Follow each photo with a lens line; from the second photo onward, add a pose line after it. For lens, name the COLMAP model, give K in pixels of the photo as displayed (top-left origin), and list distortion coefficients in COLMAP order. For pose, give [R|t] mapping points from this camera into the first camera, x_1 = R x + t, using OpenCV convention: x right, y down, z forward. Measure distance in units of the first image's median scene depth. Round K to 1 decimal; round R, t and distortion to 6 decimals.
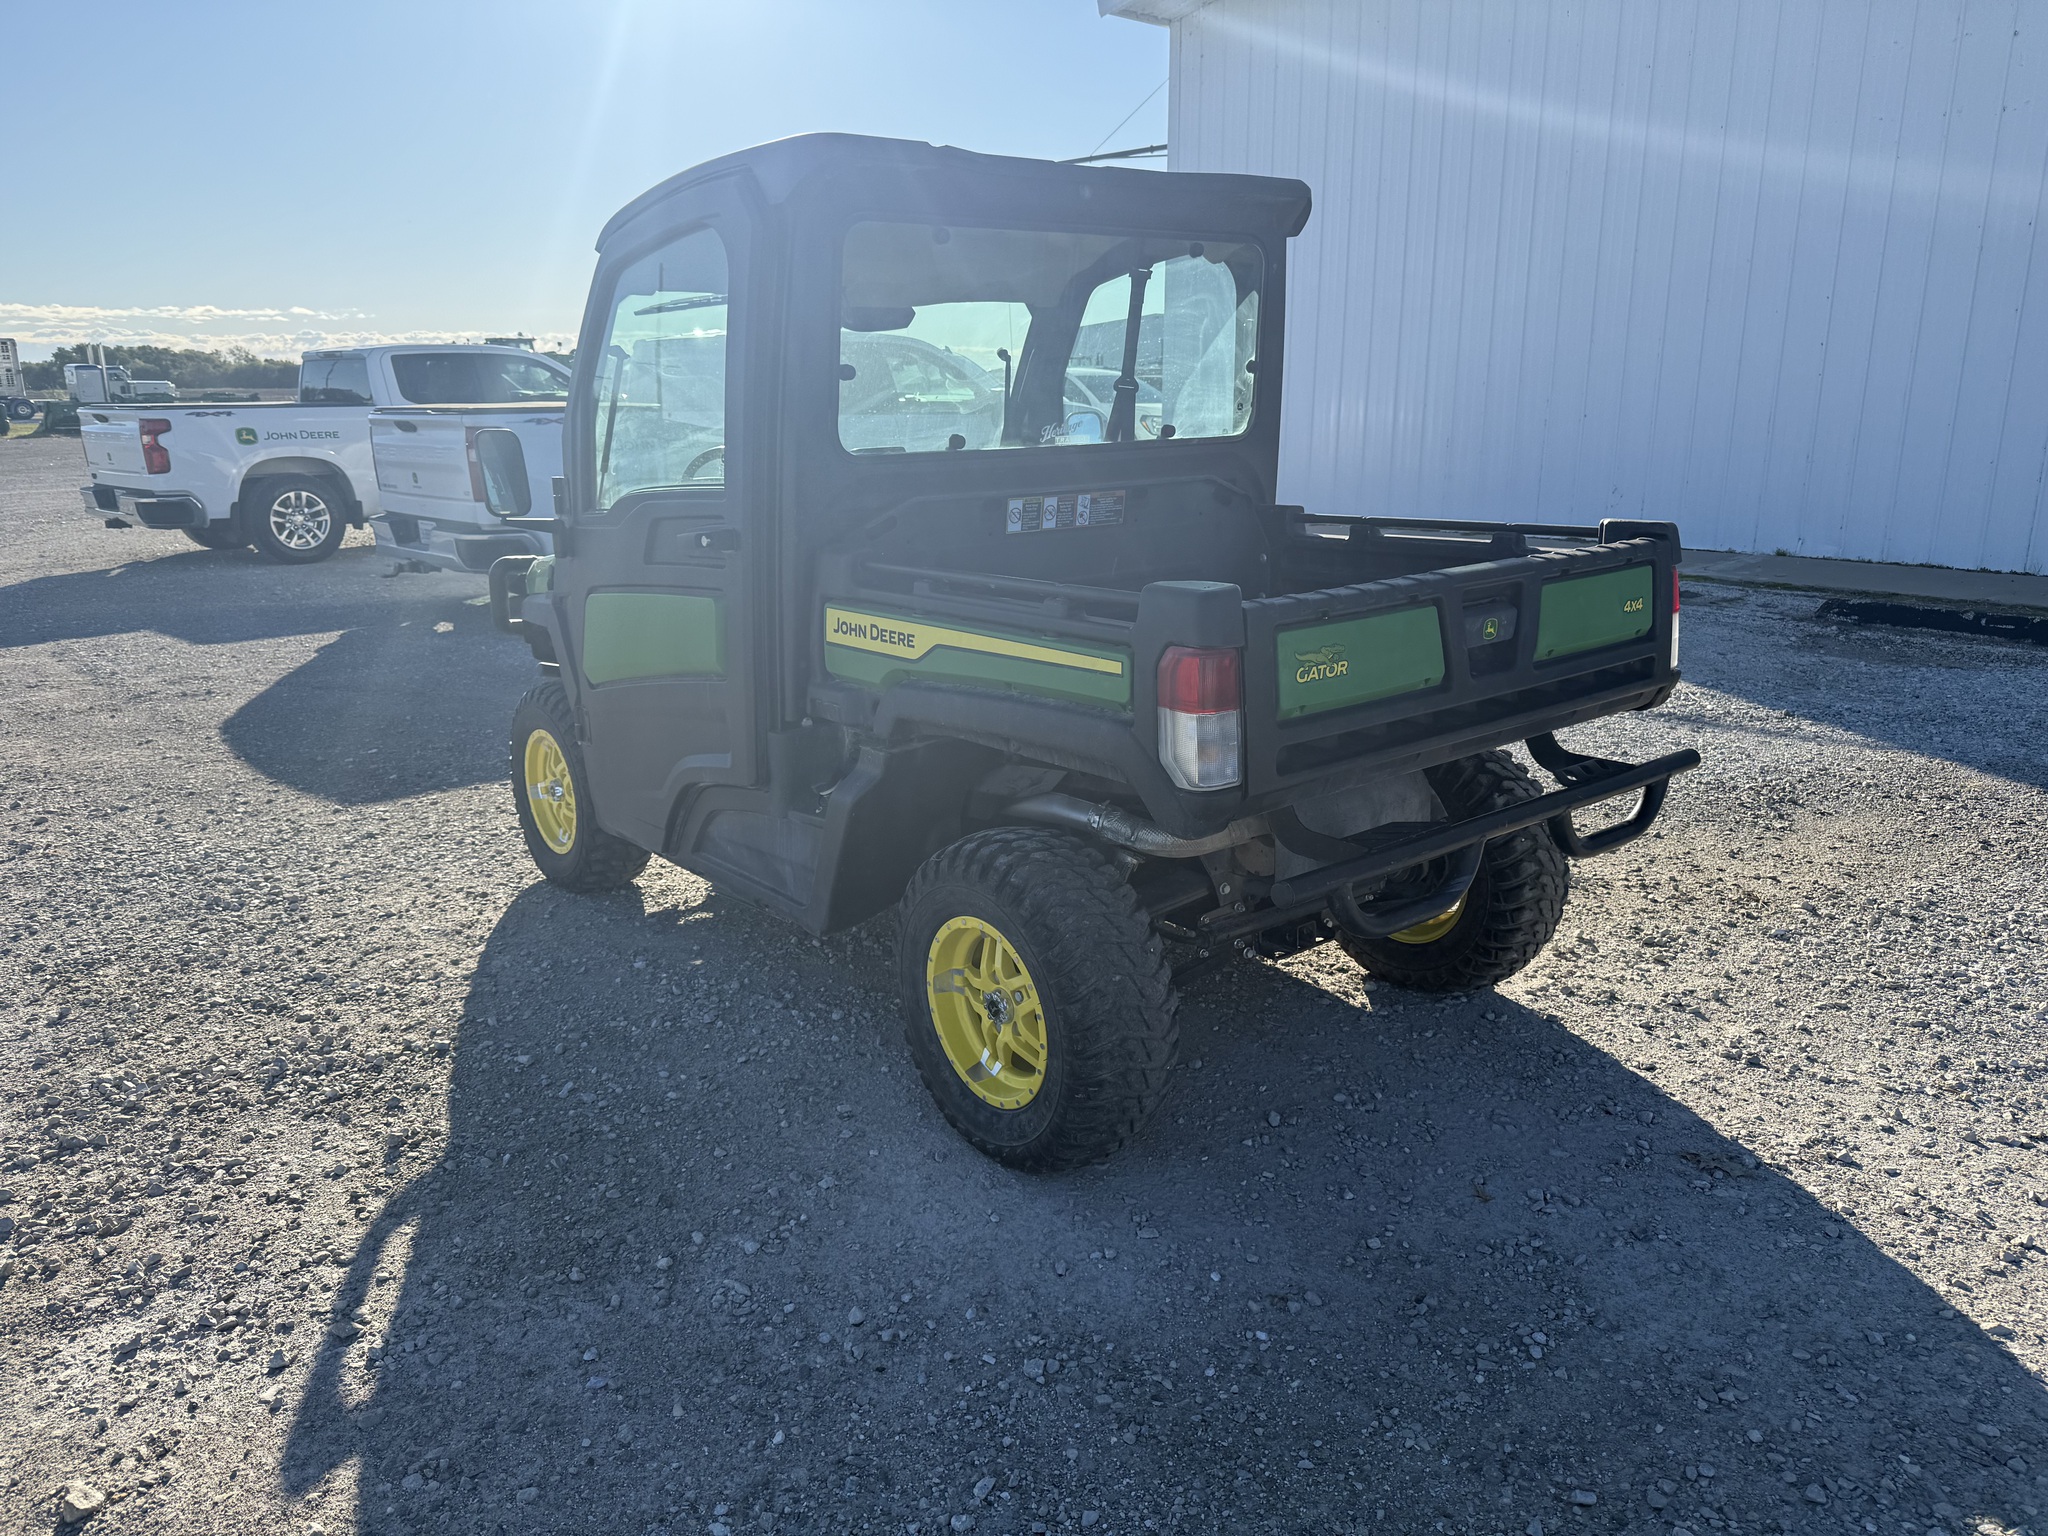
lens RADIAL K [[1440.4, 0, 1029.2], [0, 1440.4, 767.6], [0, 0, 1]] dist [0.026683, -0.026752]
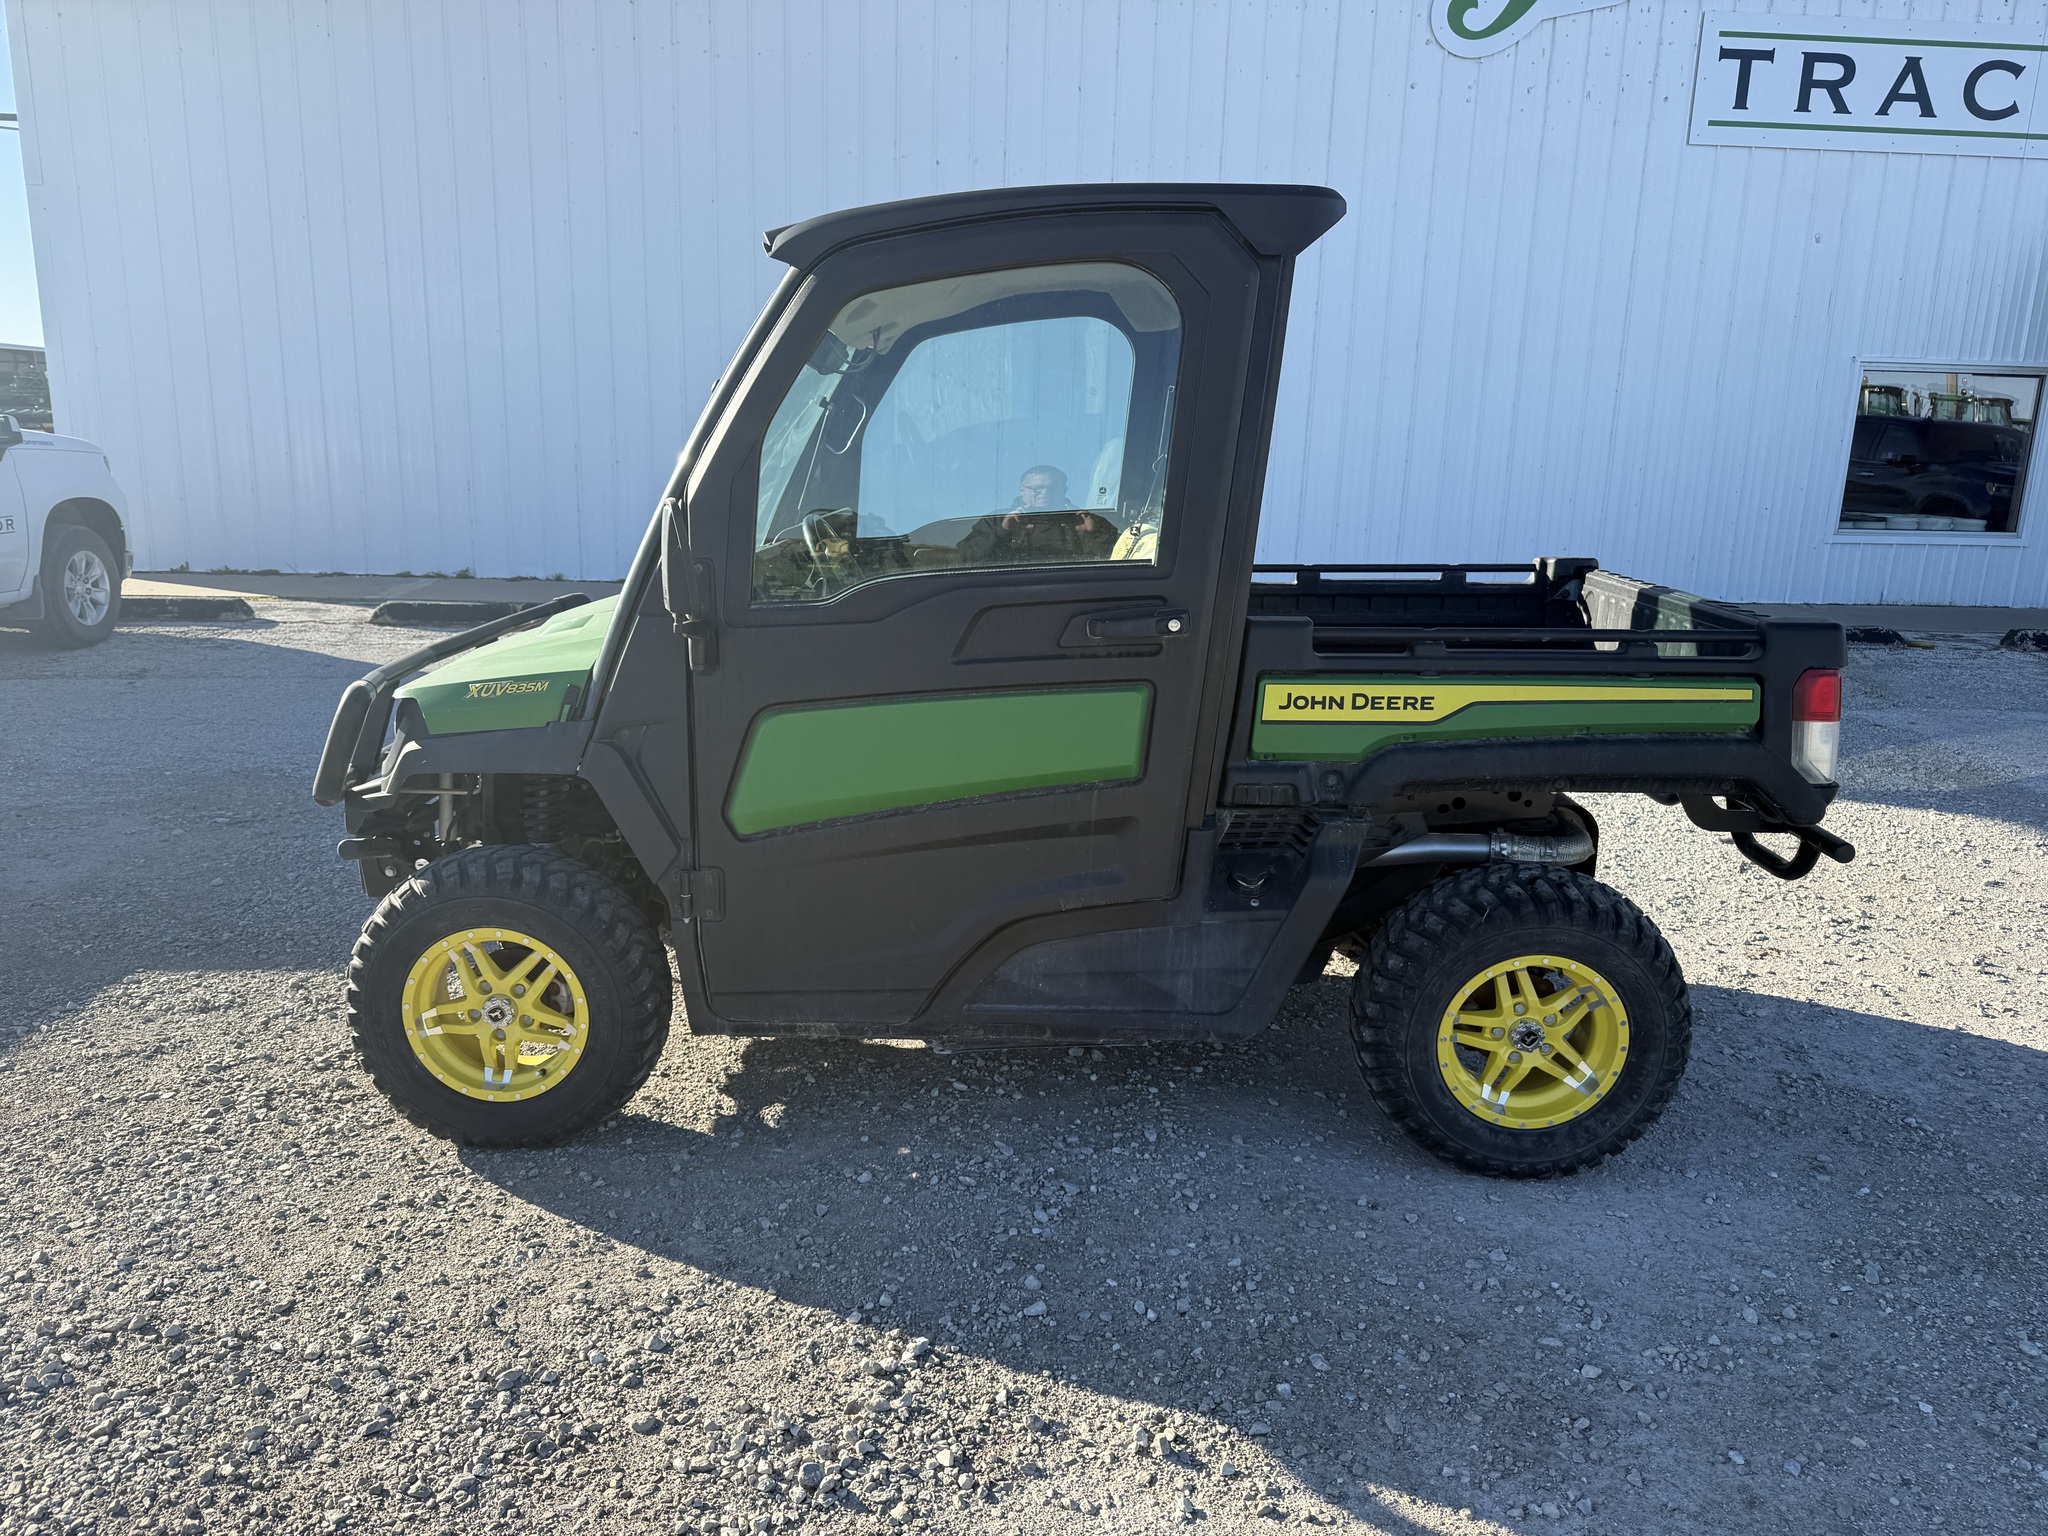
lens RADIAL K [[1440.4, 0, 1023.0], [0, 1440.4, 762.4], [0, 0, 1]] dist [0.026683, -0.026752]
pose [[0.655503, -0.147190, 0.740710, -0.850880], [0.168377, 0.984618, 0.046651, -0.118375], [-0.736183, 0.094139, 0.670203, 0.446112]]
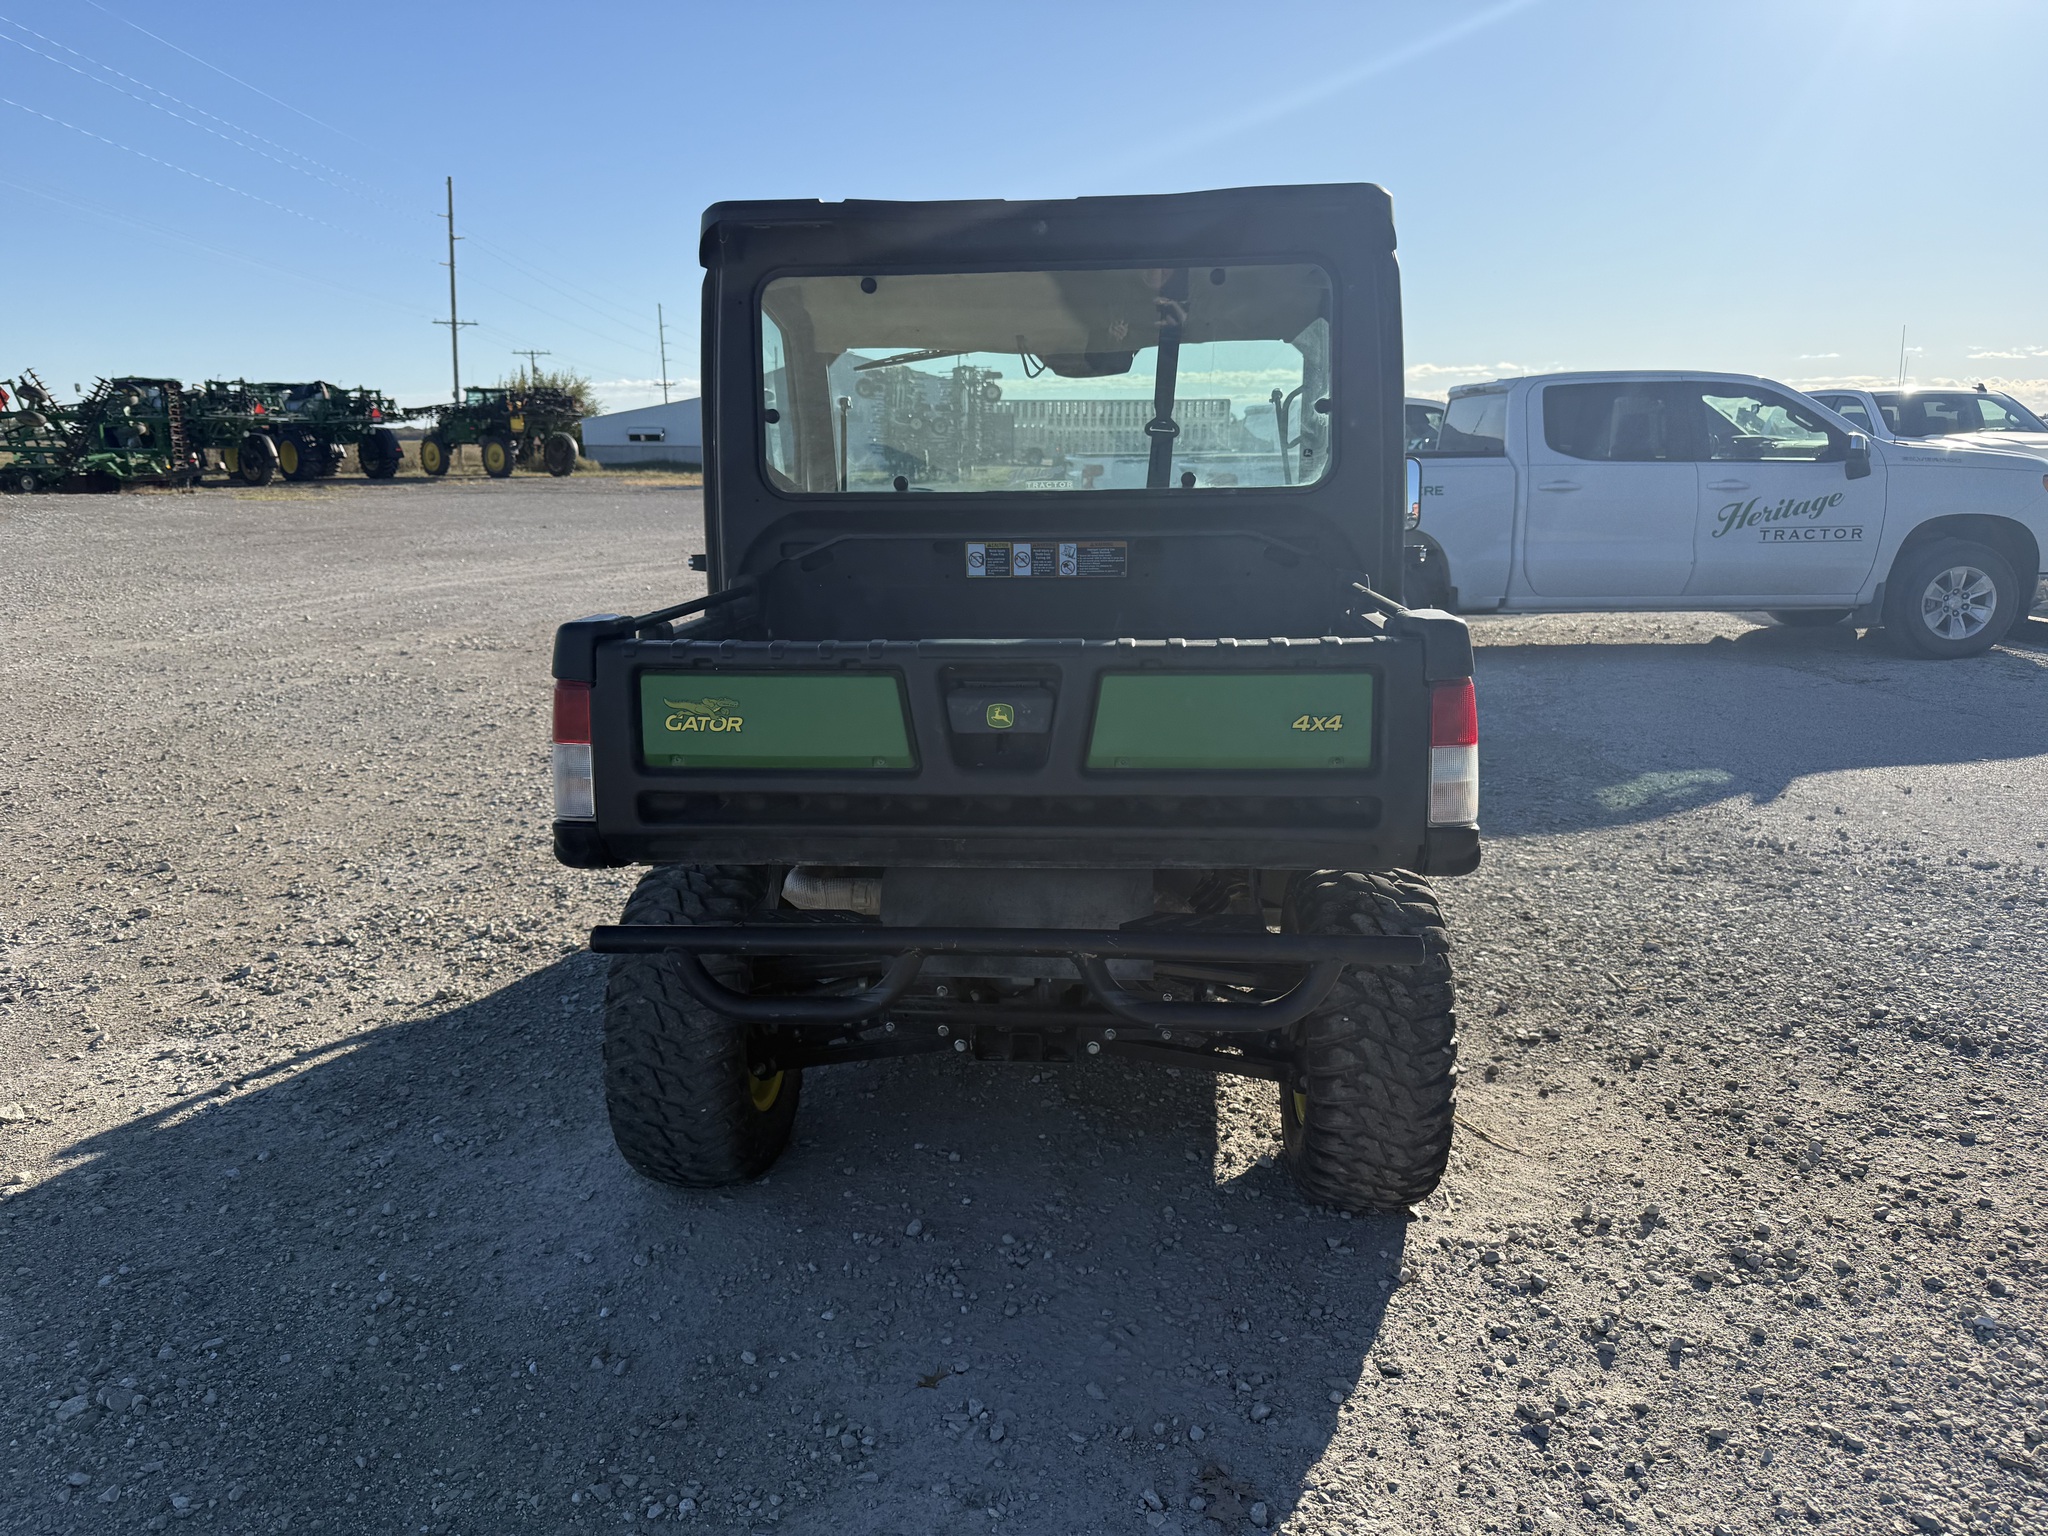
lens RADIAL K [[1440.4, 0, 1020.4], [0, 1440.4, 777.1], [0, 0, 1]] dist [0.026683, -0.026752]
pose [[0.725965, 0.159847, -0.668897, 0.689975], [-0.177292, 0.983238, 0.042548, -0.076046], [0.664486, 0.087702, 0.742136, 0.303151]]
